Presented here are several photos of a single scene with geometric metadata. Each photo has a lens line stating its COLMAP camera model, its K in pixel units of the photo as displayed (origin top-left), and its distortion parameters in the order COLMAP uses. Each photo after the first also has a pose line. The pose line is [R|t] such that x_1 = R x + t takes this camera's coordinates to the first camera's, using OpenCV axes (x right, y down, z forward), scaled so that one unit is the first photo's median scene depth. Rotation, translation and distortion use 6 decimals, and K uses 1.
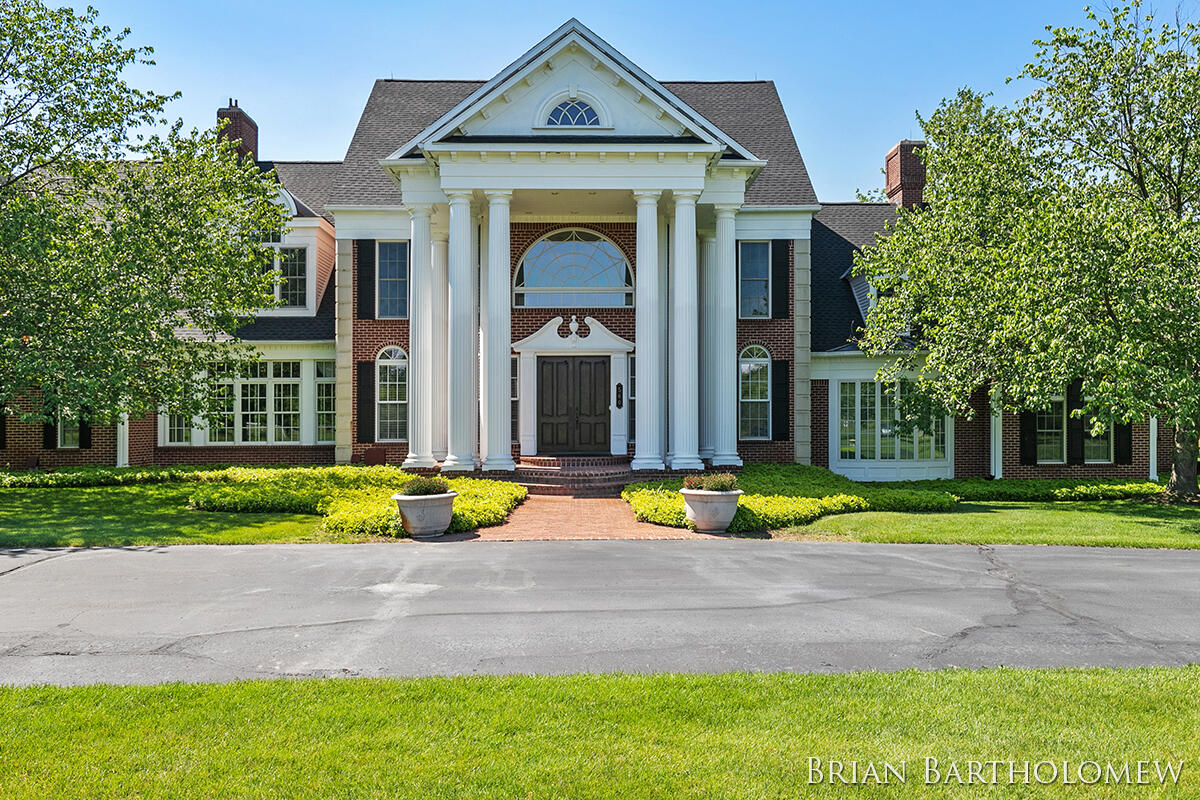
lens RADIAL K [[798.1, 0, 538.5], [0, 798.1, 405.8], [0, 0, 1]] dist [0.002325, 0.000679]
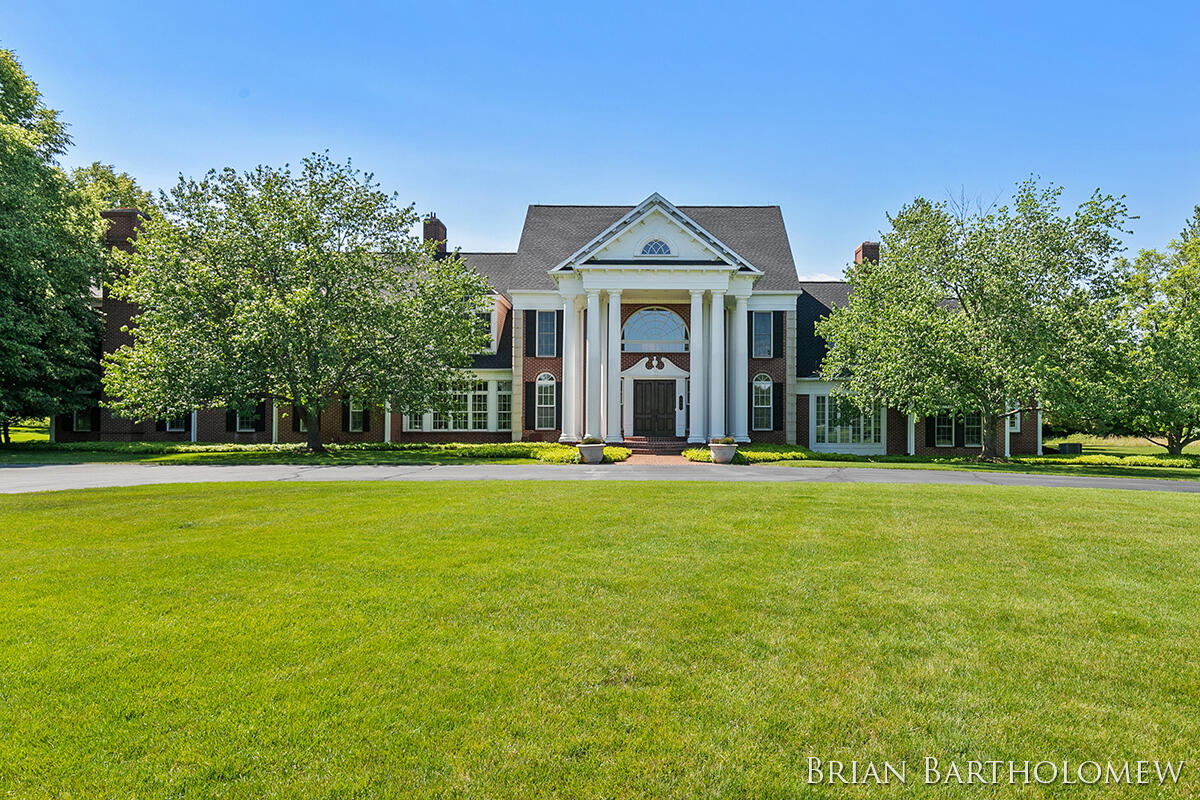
lens RADIAL K [[700.1, 0, 600.0], [0, 700.1, 400.0], [0, 0, 1]] dist [0.005724, -0.000152]
pose [[0.999863, 0.007260, -0.014869, -0.052352], [-0.007618, 0.999679, -0.024154, 0.019782], [0.014689, 0.024264, 0.999598, -0.529618]]
